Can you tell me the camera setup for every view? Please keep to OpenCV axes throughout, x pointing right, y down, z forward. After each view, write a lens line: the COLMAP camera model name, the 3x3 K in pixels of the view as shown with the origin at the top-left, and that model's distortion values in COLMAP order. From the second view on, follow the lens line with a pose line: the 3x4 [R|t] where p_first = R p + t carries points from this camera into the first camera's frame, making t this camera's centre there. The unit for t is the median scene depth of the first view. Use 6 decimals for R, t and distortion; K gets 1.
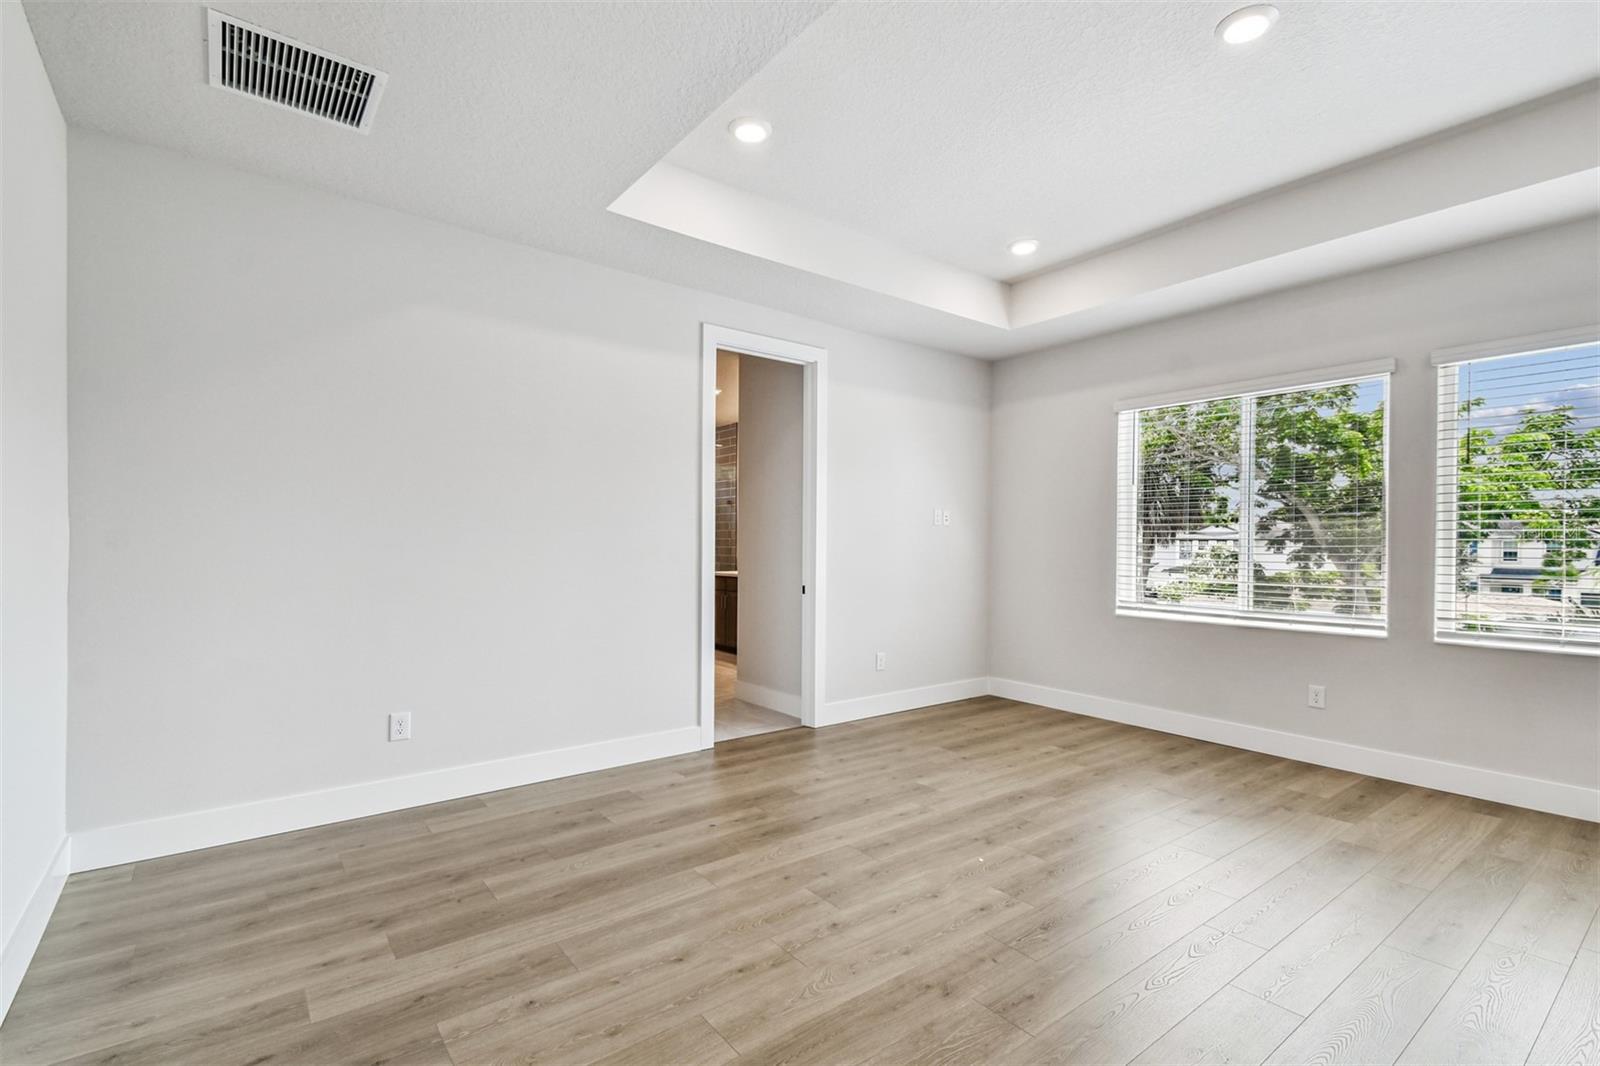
lens RADIAL K [[731.2, 0, 800.0], [0, 731.2, 533.0], [0, 0, 1]] dist [0.024767, 0.000003]
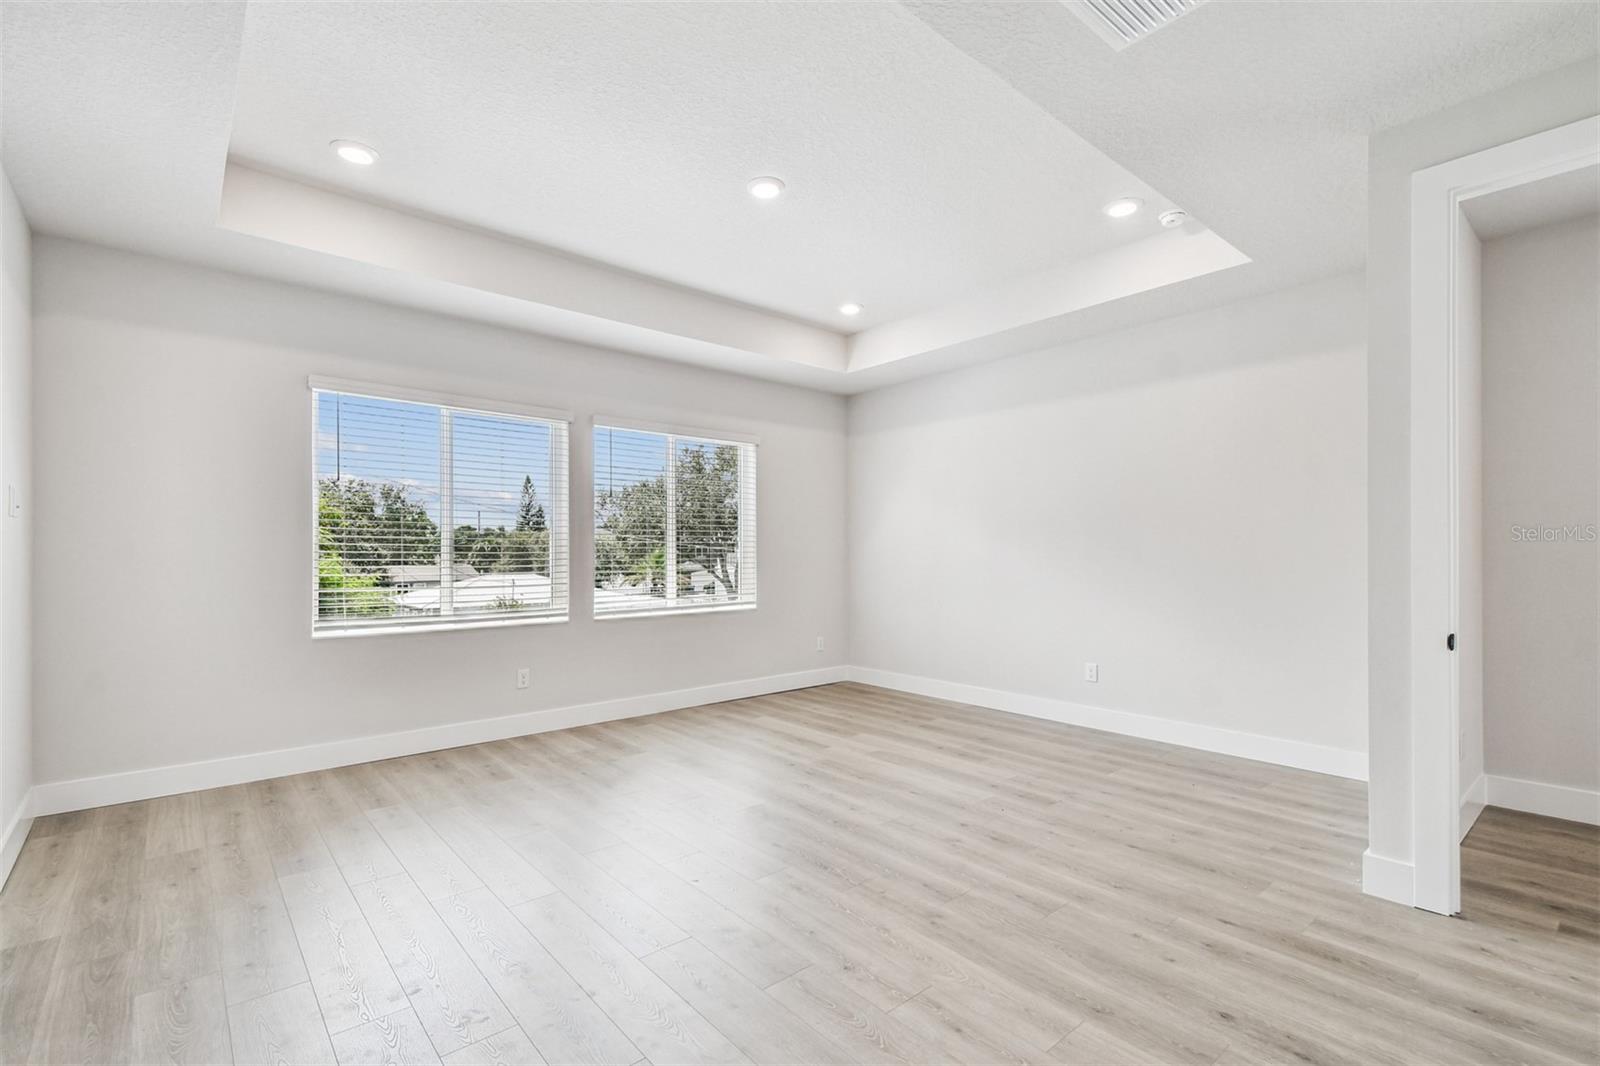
lens RADIAL K [[718.1, 0, 782.5], [0, 718.1, 542.2], [0, 0, 1]] dist [0.048100, -0.019778]
pose [[-0.047182, 0.007657, 0.998857, -0.531260], [-0.013805, 0.999870, -0.008316, 0.005161], [-0.998791, -0.014182, -0.047071, 0.696192]]
